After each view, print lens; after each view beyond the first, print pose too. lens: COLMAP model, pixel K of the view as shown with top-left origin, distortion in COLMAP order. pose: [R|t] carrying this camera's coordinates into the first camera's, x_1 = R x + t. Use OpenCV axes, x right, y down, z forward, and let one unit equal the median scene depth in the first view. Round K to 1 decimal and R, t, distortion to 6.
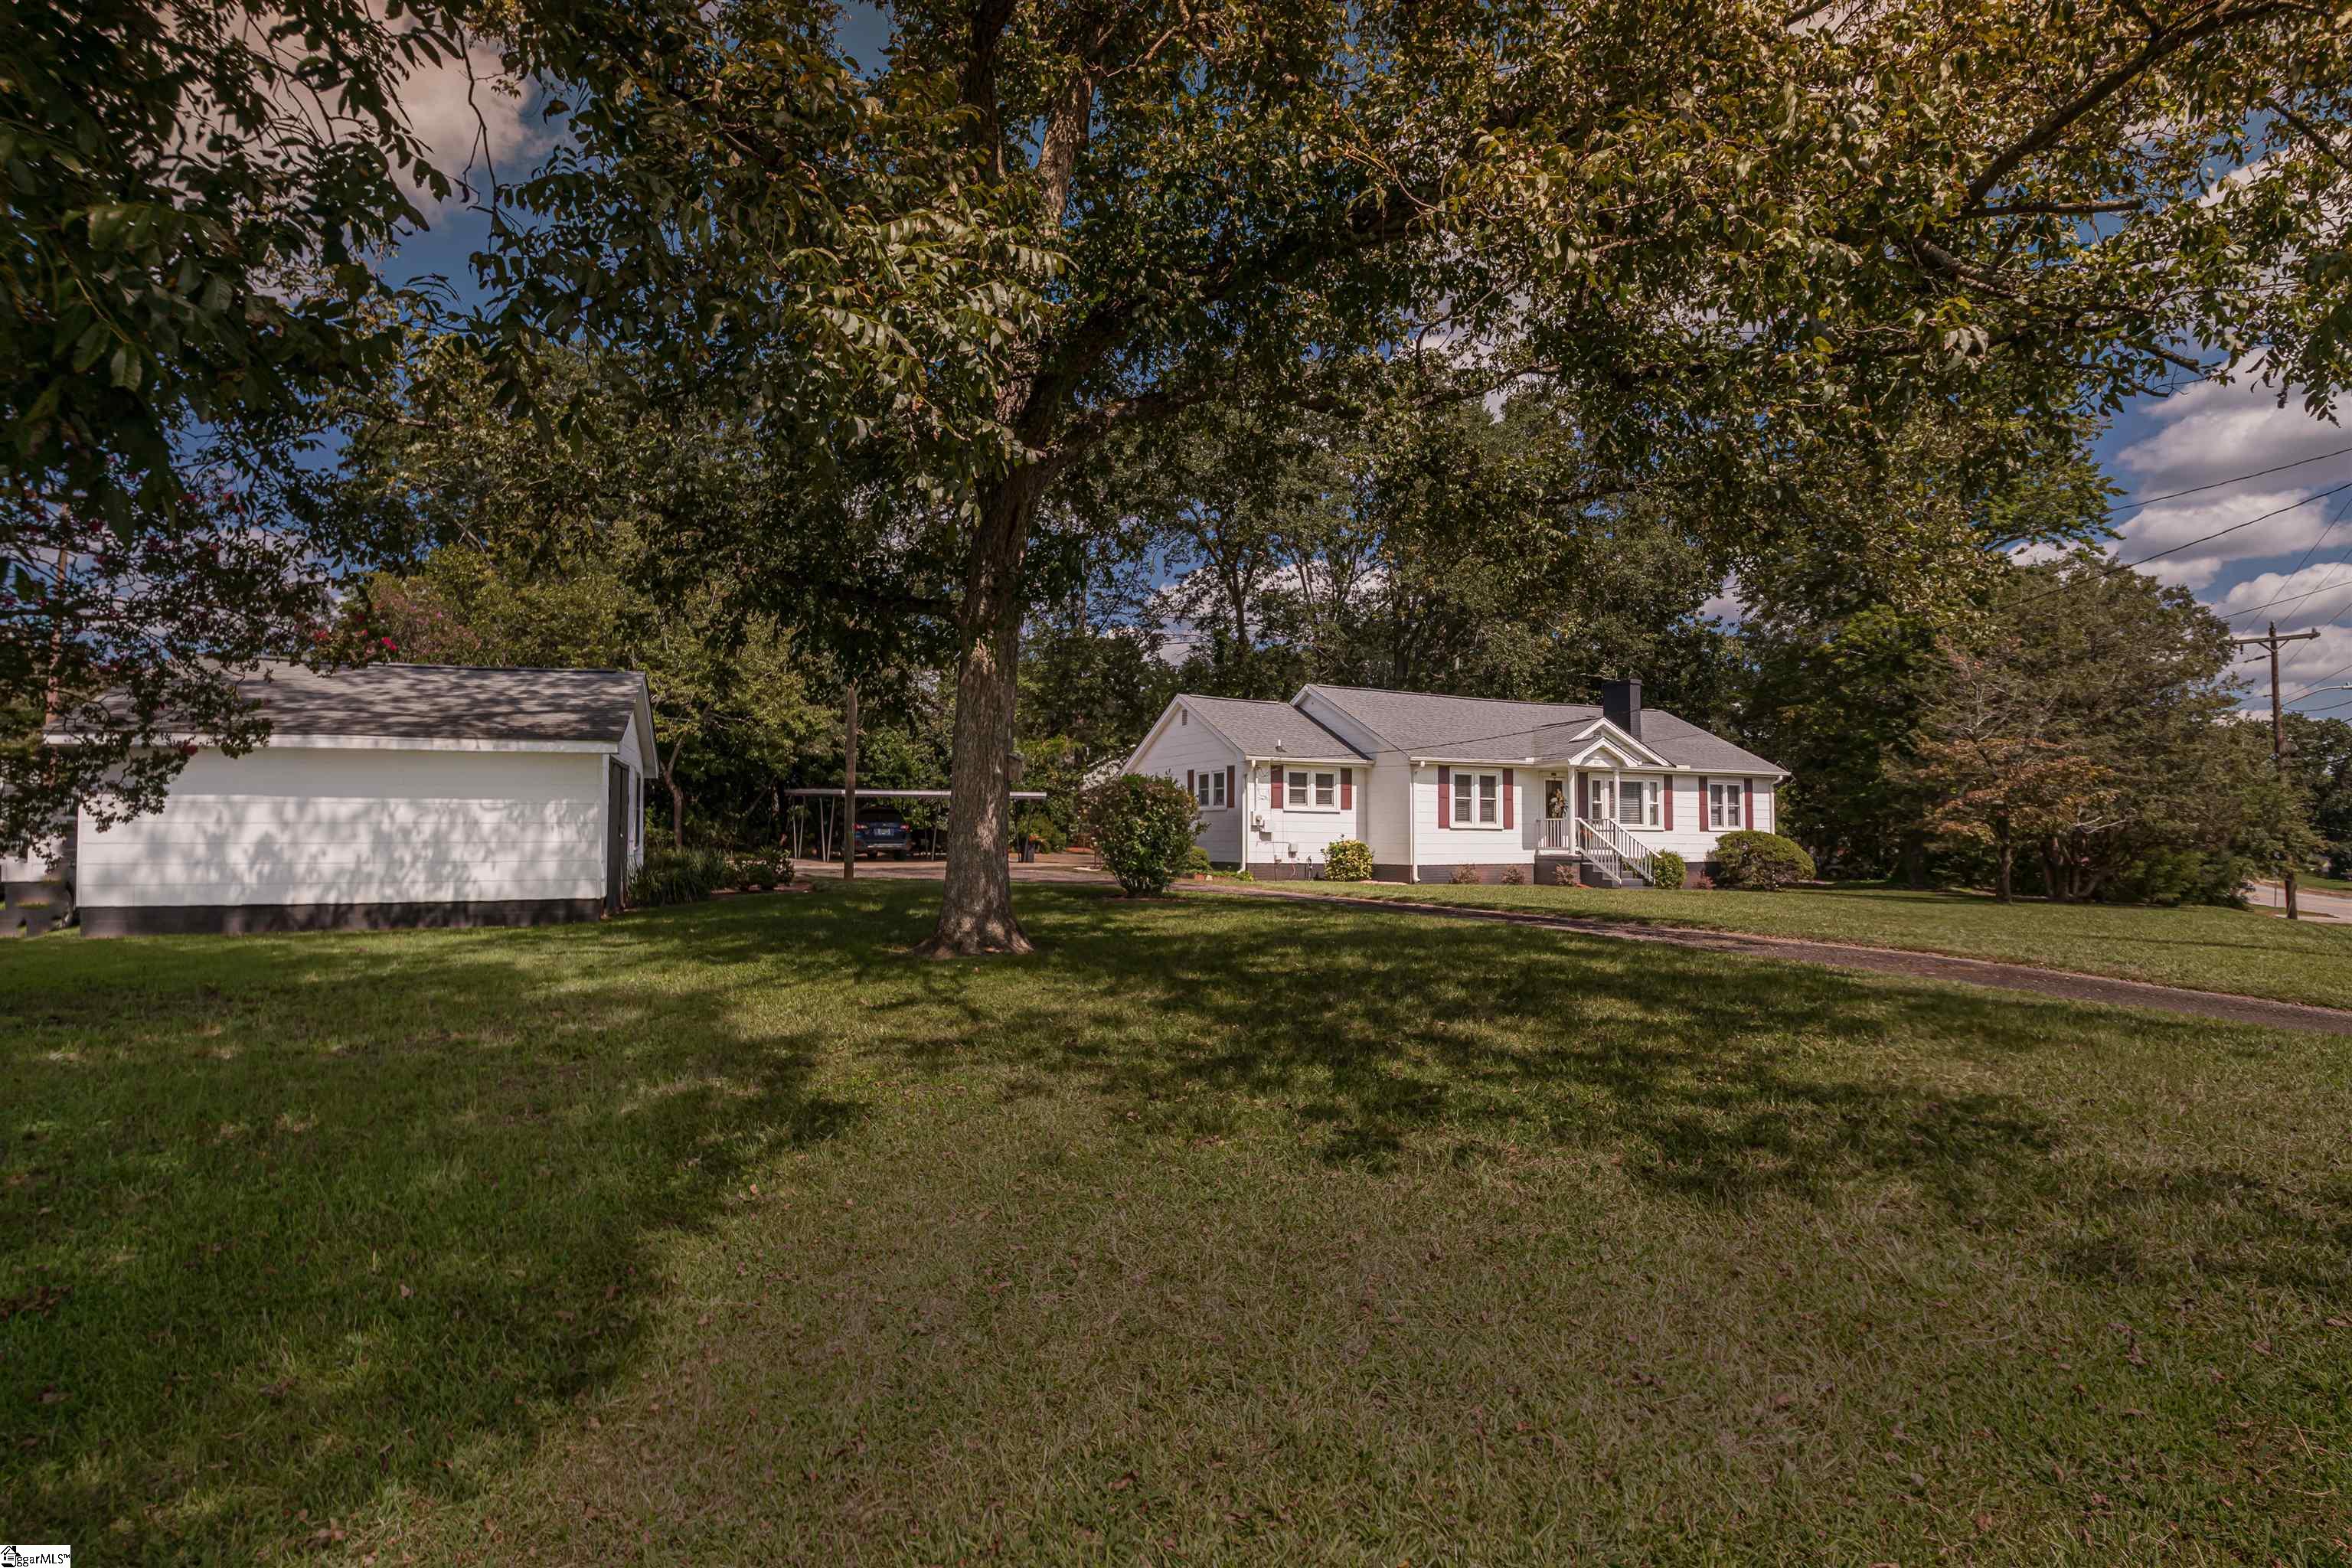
lens RADIAL K [[1140.8, 0, 1179.8], [0, 1140.8, 792.7], [0, 0, 1]] dist [-0.013112, 0.000369]
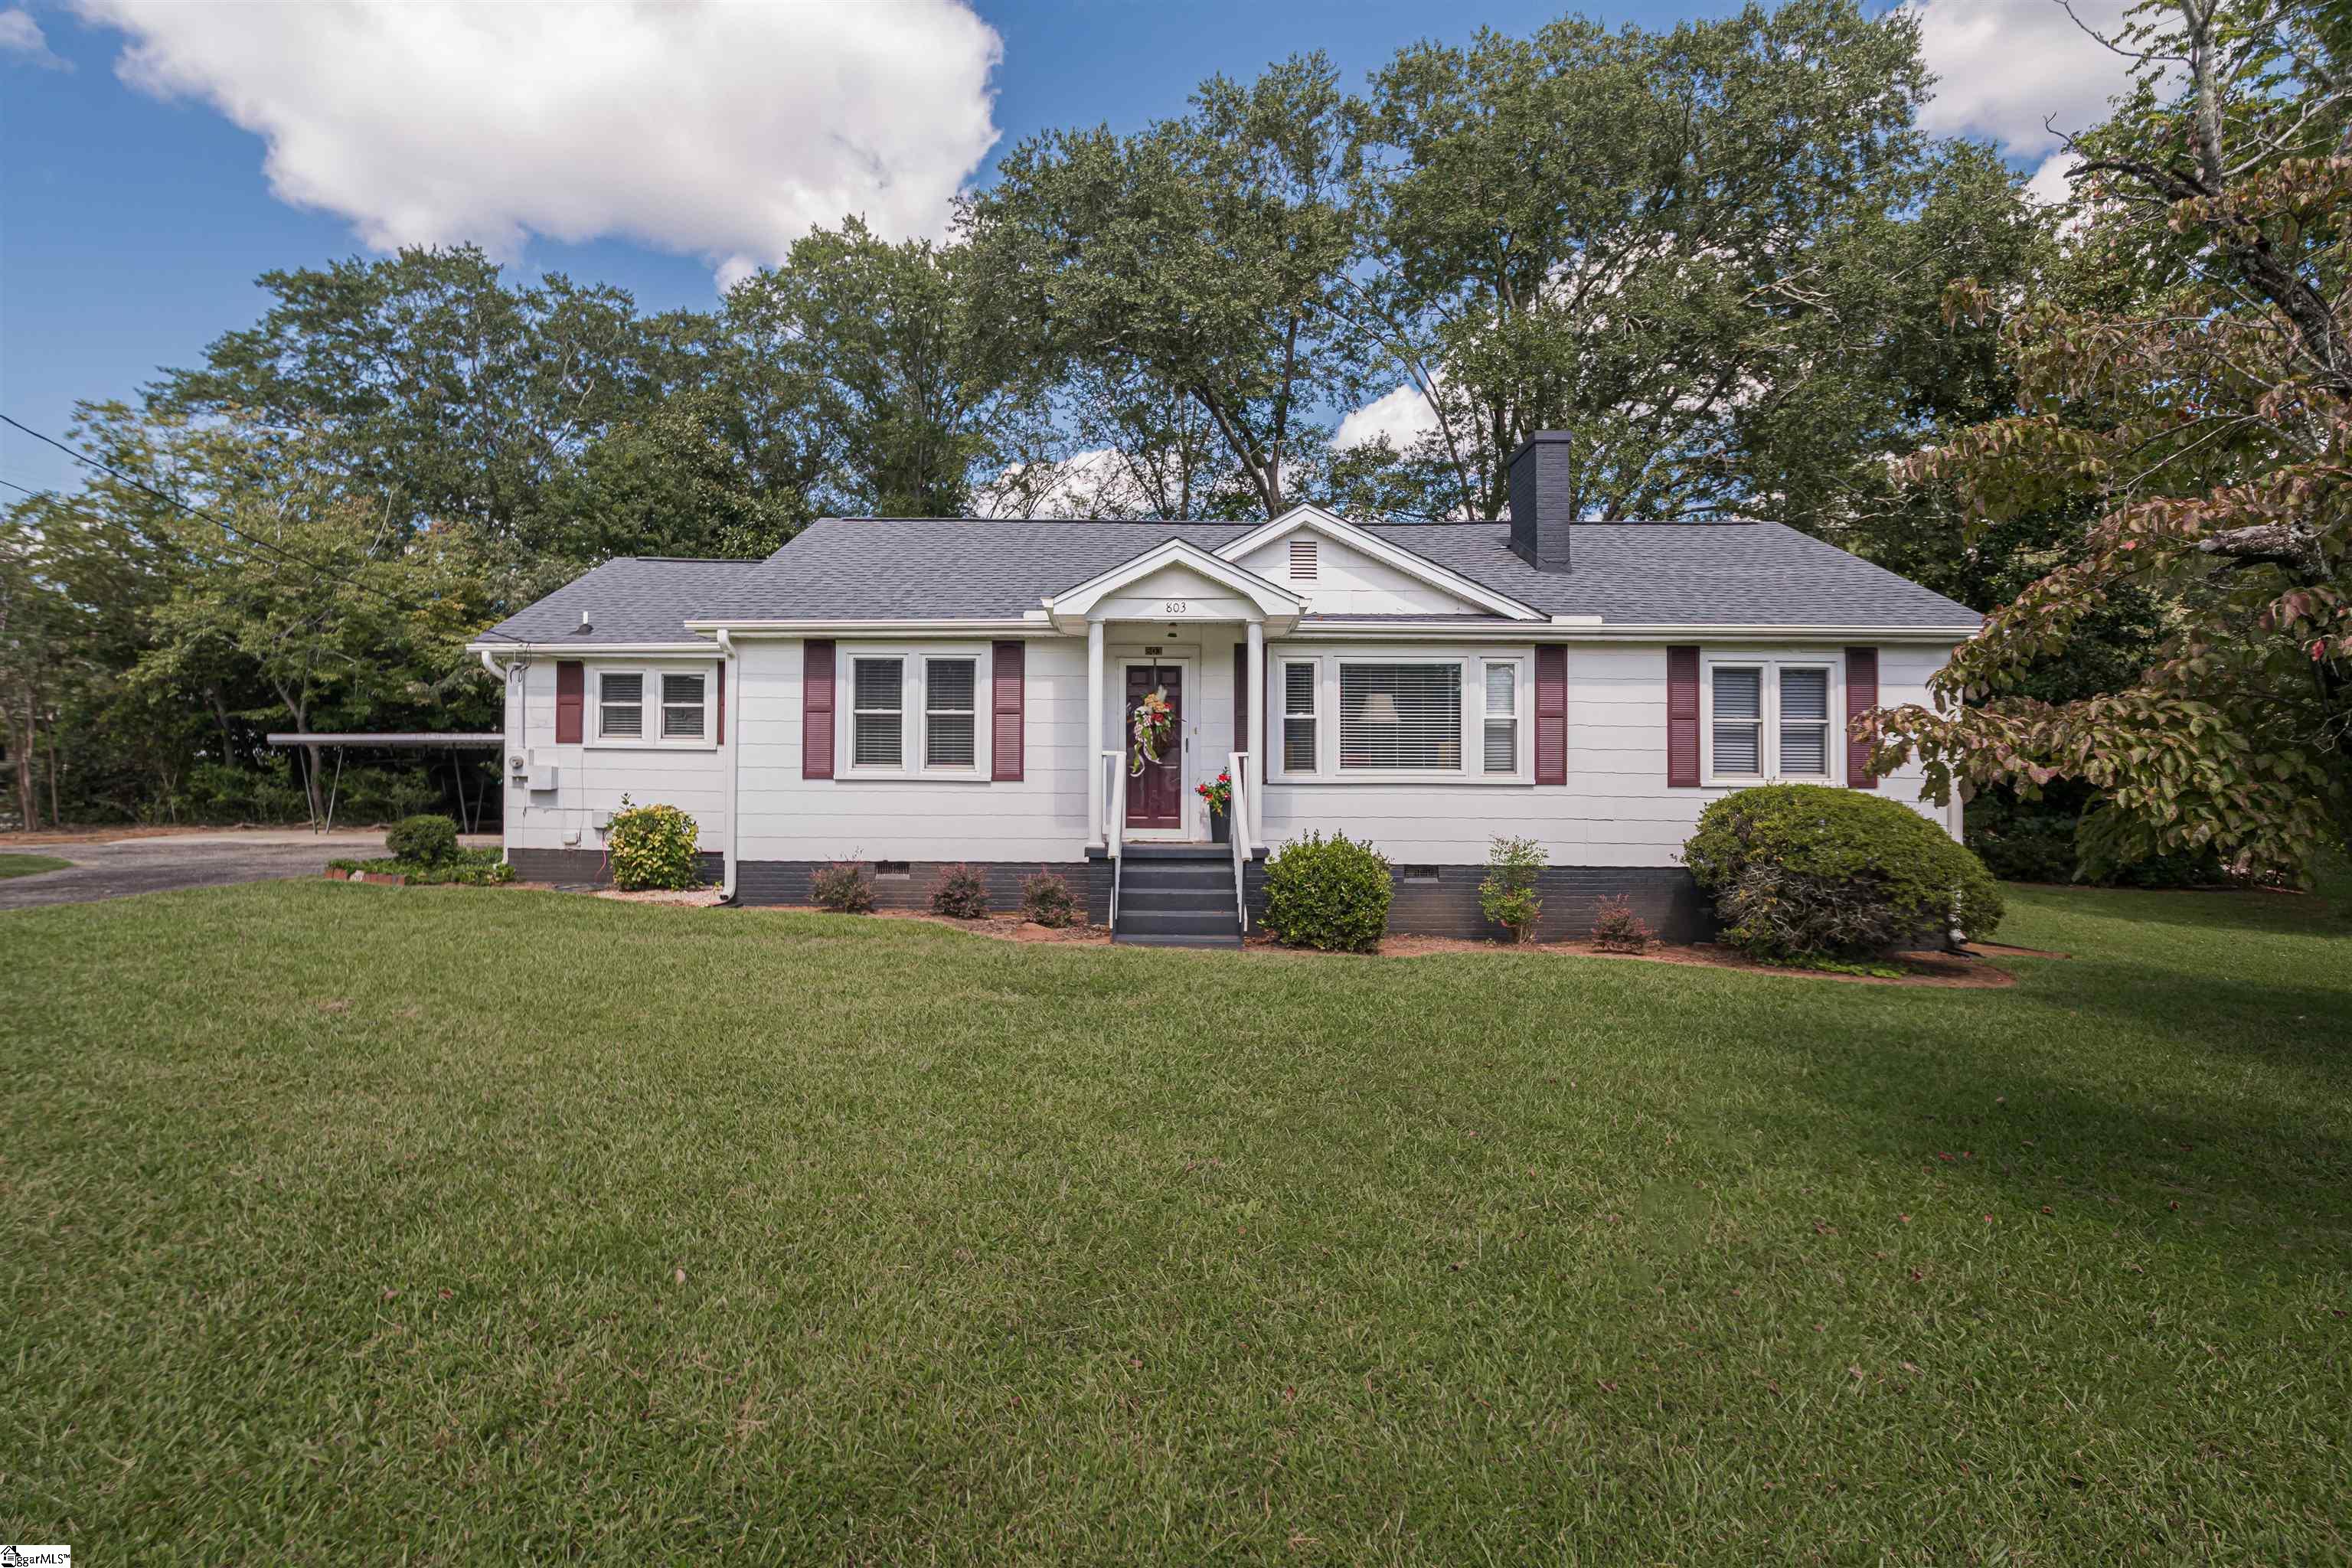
lens RADIAL K [[1109.0, 0, 1157.9], [0, 1109.0, 784.5], [0, 0, 1]] dist [-0.016321, -0.002420]
pose [[0.884131, -0.005512, -0.467206, 0.531465], [0.014172, 0.999787, 0.015024, 0.027360], [0.467024, -0.019904, 0.884021, 0.651654]]
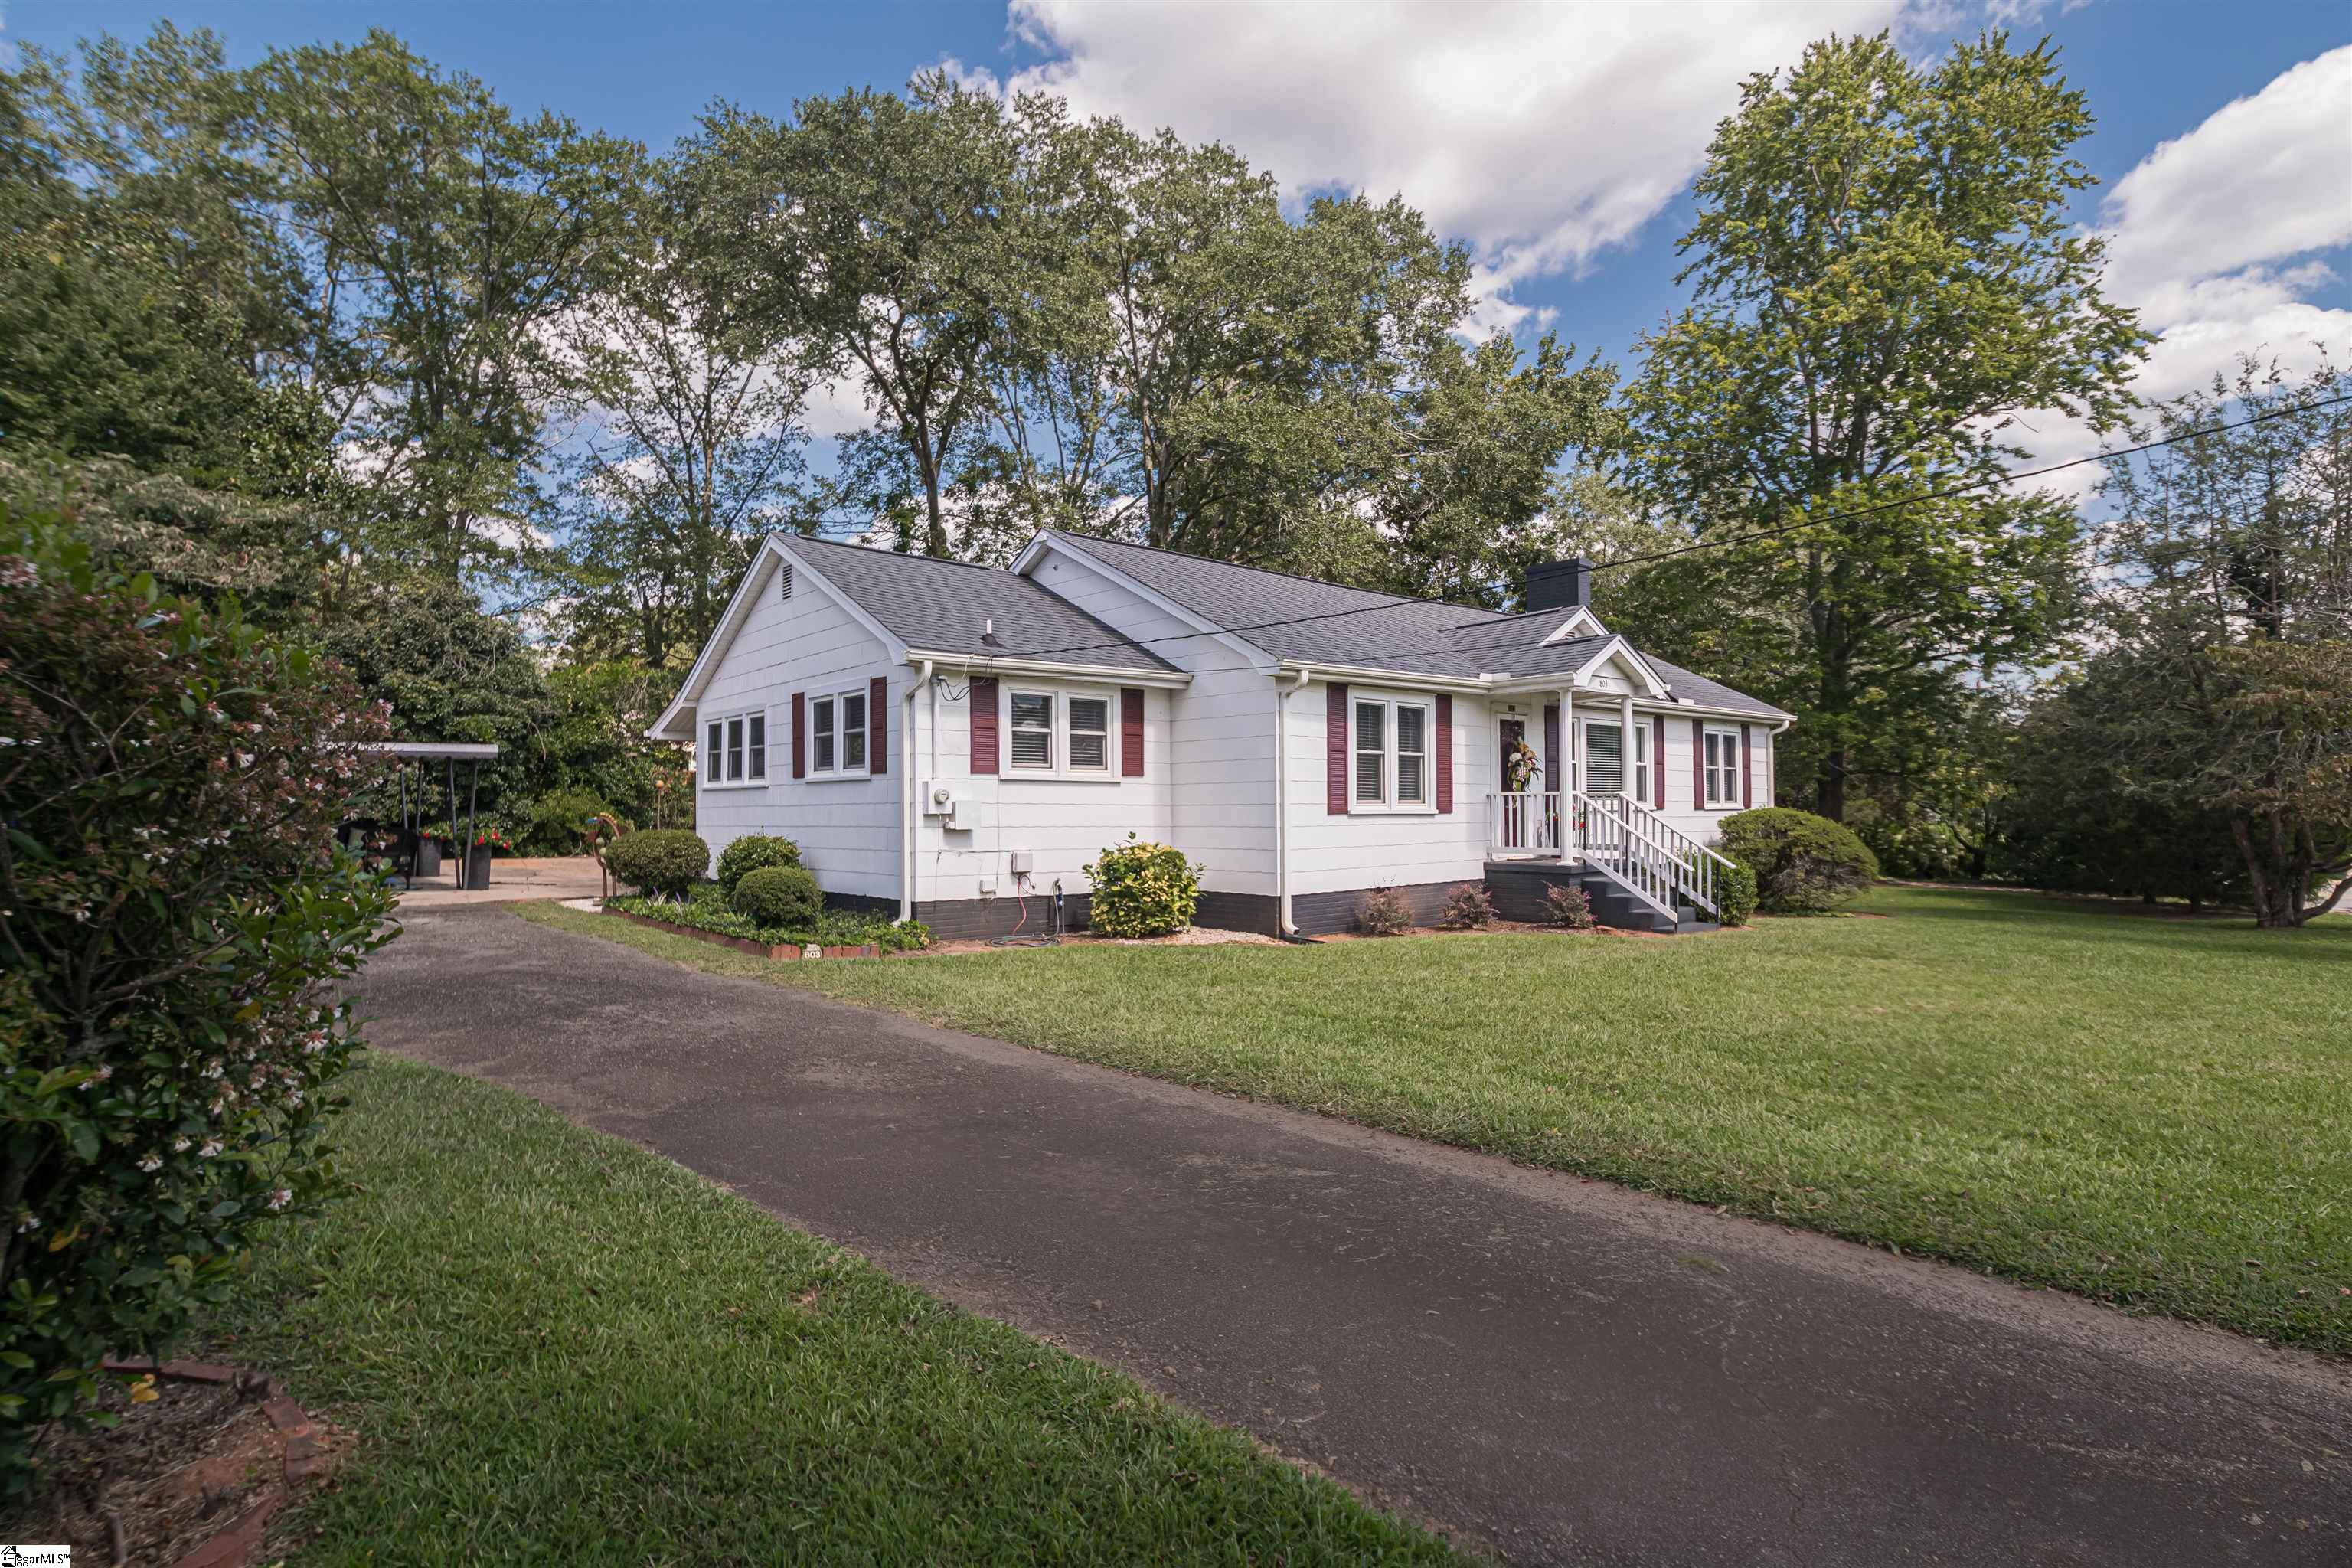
lens RADIAL K [[1140.8, 0, 1158.6], [0, 1140.8, 788.3], [0, 0, 1]] dist [-0.013112, 0.000369]
pose [[0.973205, -0.006854, 0.229837, 0.047162], [0.001730, 0.999746, 0.022491, 0.008975], [-0.229933, -0.021491, 0.972969, 0.531662]]
